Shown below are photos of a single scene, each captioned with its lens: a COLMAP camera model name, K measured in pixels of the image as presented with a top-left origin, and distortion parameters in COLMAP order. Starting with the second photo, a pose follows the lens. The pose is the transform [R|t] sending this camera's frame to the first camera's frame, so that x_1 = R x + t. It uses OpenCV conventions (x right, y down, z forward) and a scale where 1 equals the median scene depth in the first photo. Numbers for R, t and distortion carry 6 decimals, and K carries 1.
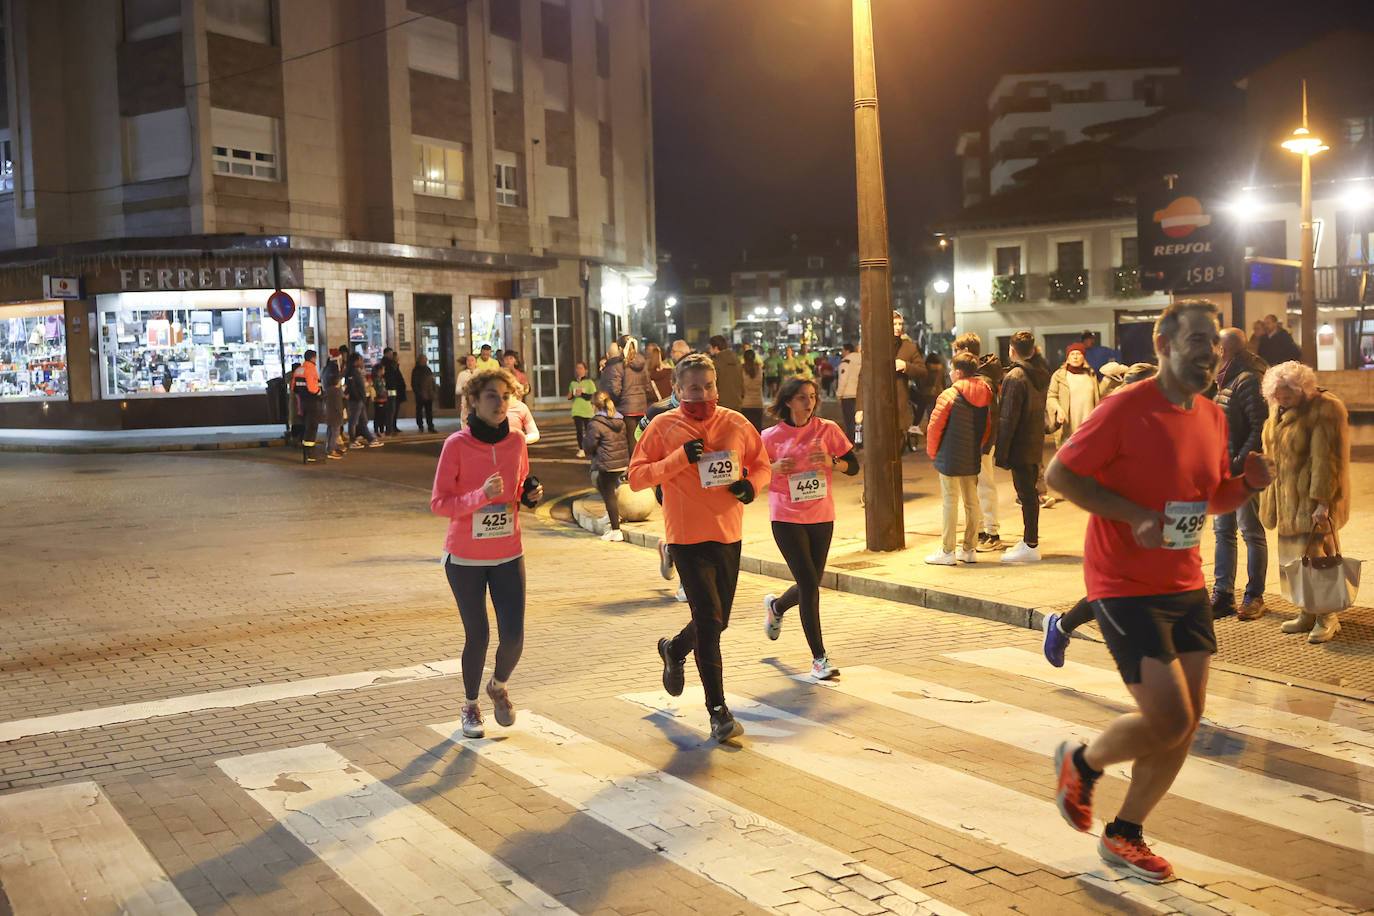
lens RADIAL K [[3039.2, 0, 684.3], [0, 3039.2, 438.1], [0, 0, 1]] dist [0.002711, -0.091499]
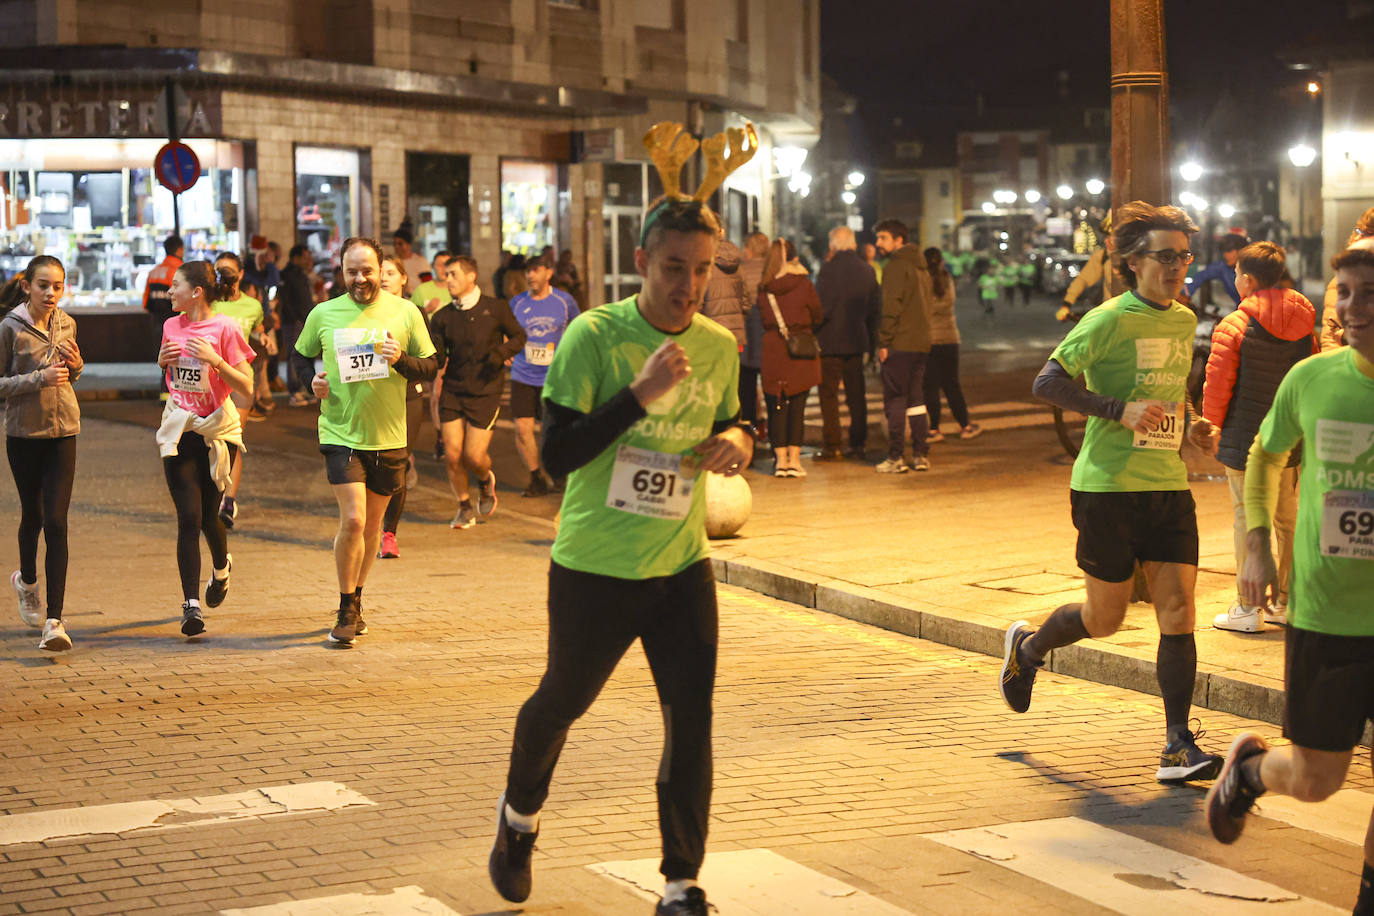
lens RADIAL K [[3449.9, 0, 735.5], [0, 3449.9, 459.3], [0, 0, 1]] dist [0.069839, -0.282156]
pose [[0.992117, 0.022507, -0.123275, 0.061463], [-0.021930, 0.999741, 0.006037, 0.007962], [0.123379, -0.003285, 0.992354, 0.328300]]
